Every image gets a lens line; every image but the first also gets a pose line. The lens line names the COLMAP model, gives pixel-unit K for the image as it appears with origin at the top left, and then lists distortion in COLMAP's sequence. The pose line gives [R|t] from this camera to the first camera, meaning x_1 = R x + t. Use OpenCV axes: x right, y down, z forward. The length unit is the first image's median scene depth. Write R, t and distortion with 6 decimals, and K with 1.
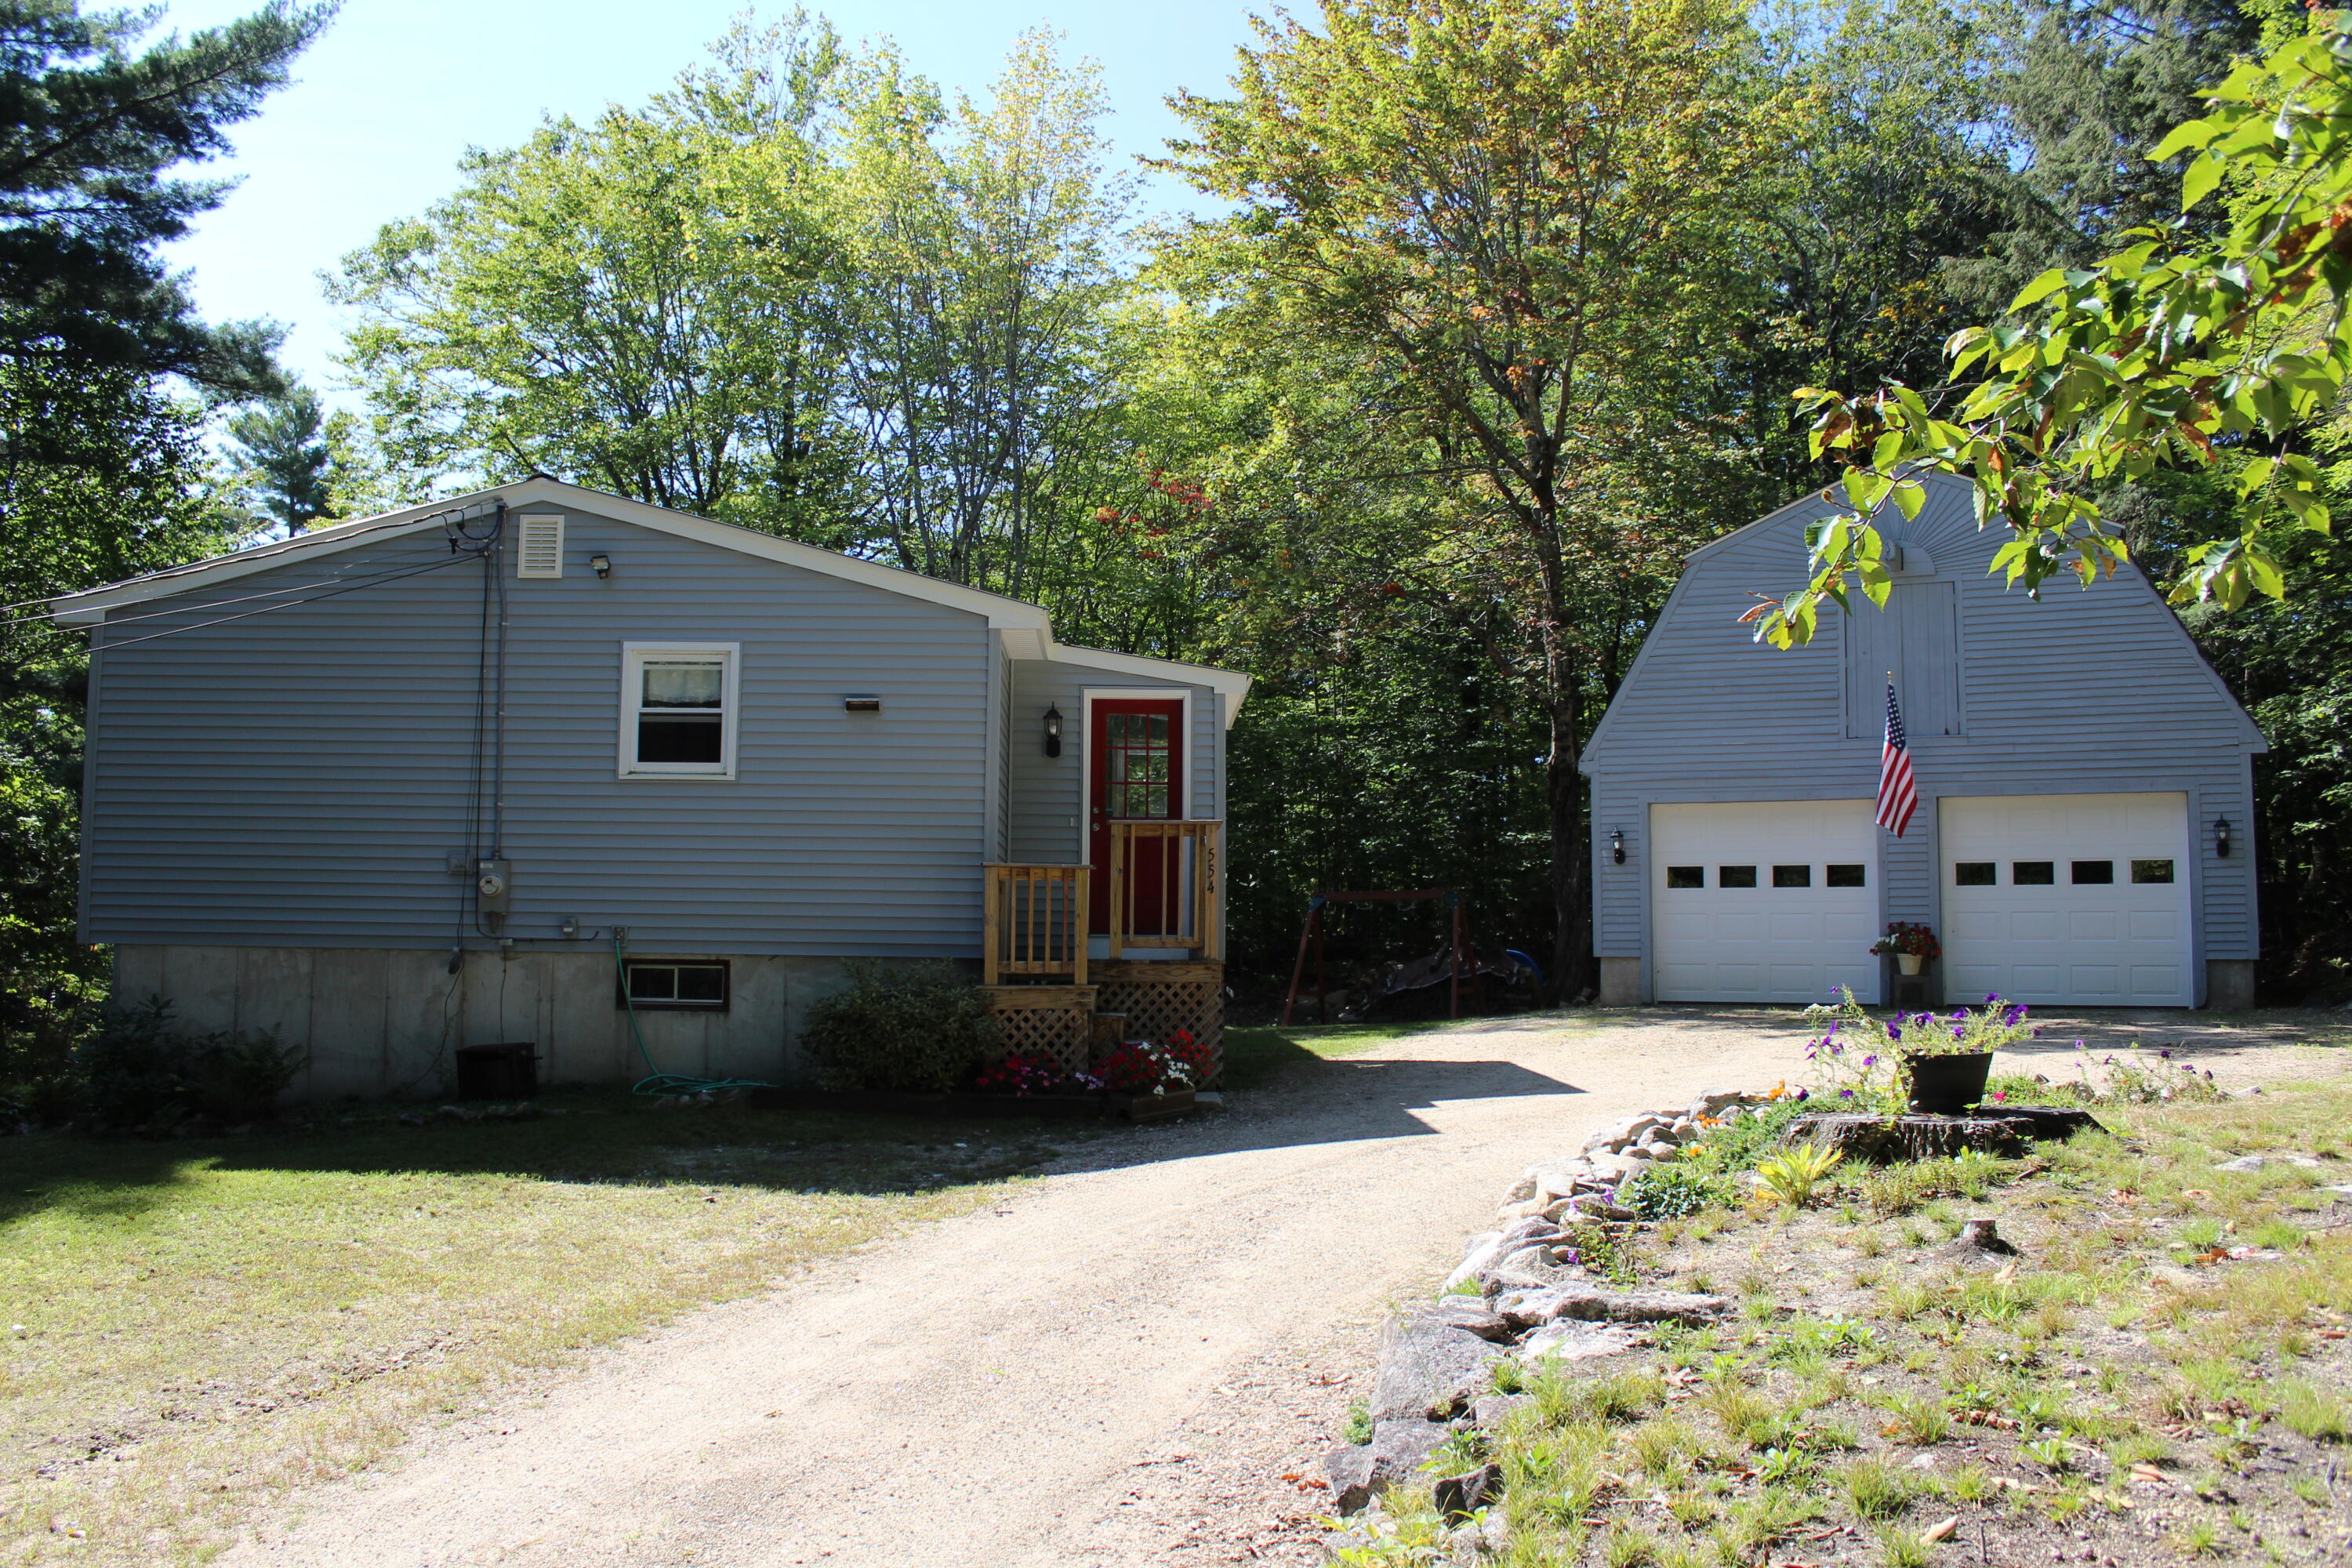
lens RADIAL K [[1952.0, 0, 1168.8], [0, 1952.0, 793.5], [0, 0, 1]] dist [-0.167958, 0.146688]
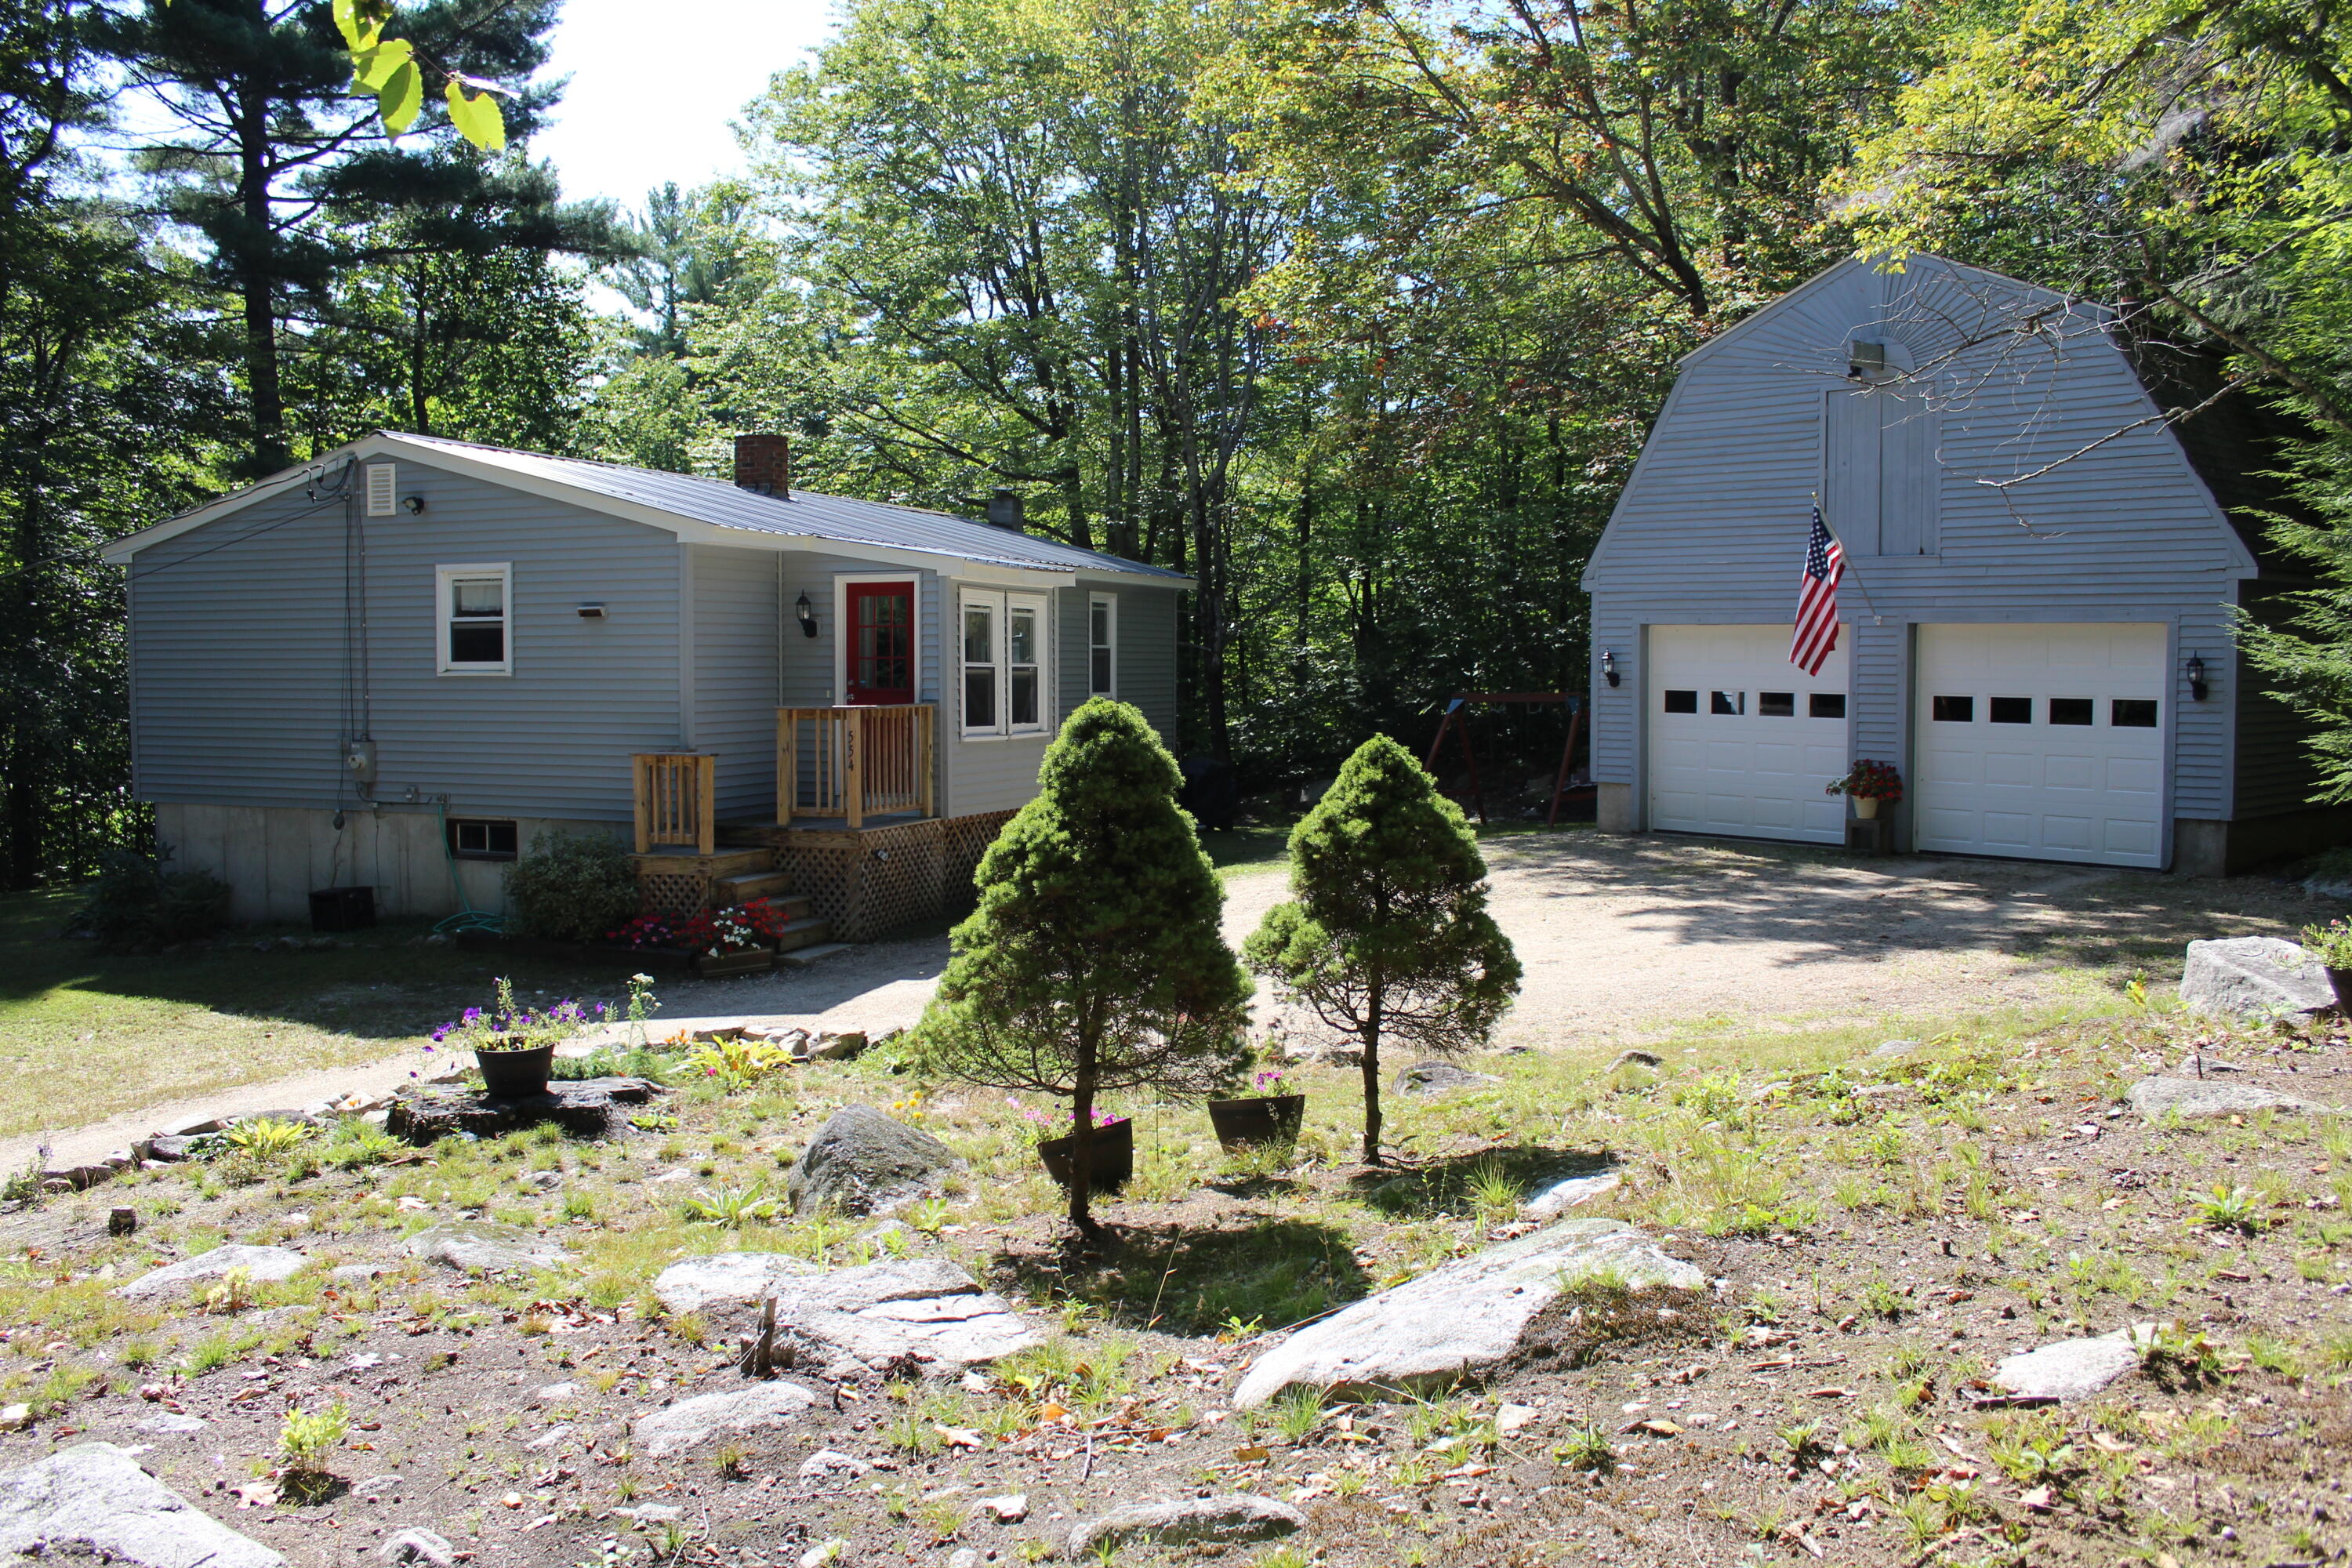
lens RADIAL K [[1952.0, 0, 1168.8], [0, 1952.0, 793.5], [0, 0, 1]] dist [-0.167958, 0.146688]
pose [[0.923687, 0.017692, -0.382740, 0.566803], [0.039245, 0.989311, 0.140444, -0.078884], [0.381133, -0.144747, 0.913119, 0.034313]]
